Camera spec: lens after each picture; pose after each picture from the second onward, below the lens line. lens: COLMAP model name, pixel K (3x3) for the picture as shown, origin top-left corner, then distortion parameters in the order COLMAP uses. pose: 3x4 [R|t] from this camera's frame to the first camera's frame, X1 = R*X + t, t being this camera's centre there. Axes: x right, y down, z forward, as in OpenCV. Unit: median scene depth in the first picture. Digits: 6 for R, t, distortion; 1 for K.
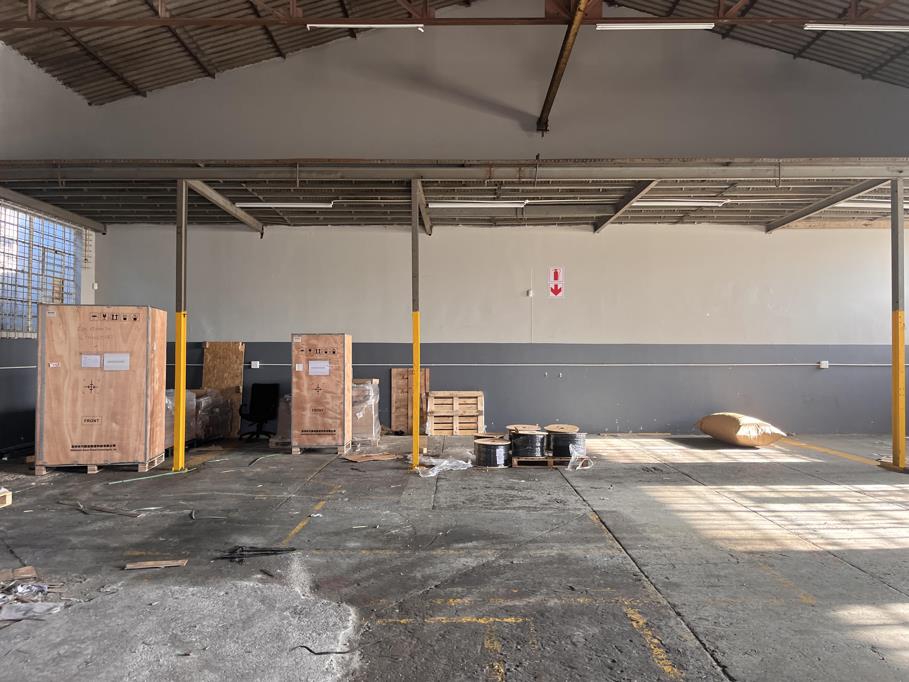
lens RADIAL K [[684.8, 0, 469.5], [0, 684.8, 341.6], [0, 0, 1]] dist [0.005067, -0.000499]
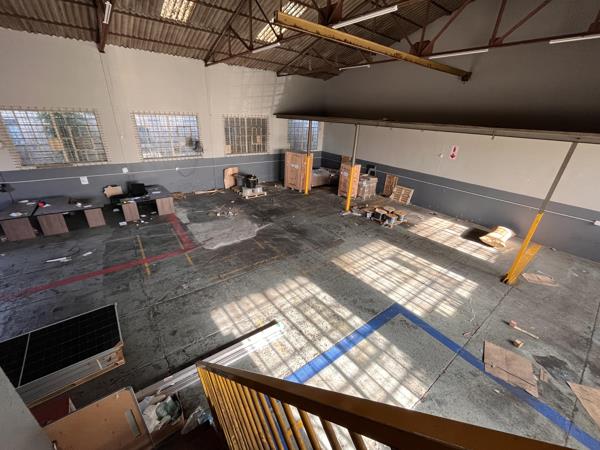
lens RADIAL K [[245.9, 0, 300.0], [0, 245.9, 225.0], [0, 0, 1]] dist [-0.003579, -0.000396]
pose [[0.598145, 0.356399, -0.717776, 0.714874], [-0.037076, 0.907014, 0.419465, -0.276637], [0.800530, -0.224289, 0.555739, 0.065214]]
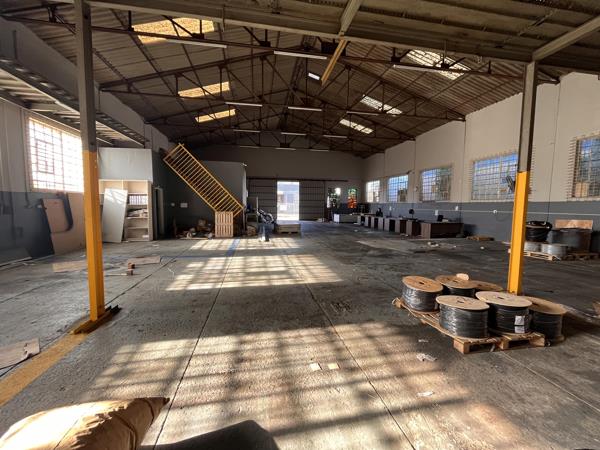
lens RADIAL K [[245.9, 0, 300.0], [0, 245.9, 225.0], [0, 0, 1]] dist [-0.003579, -0.000396]
pose [[-0.986107, 0.003395, -0.166076, 0.392504], [-0.007157, 0.997994, 0.062903, 0.029353], [0.165956, 0.063218, -0.984105, 1.372346]]
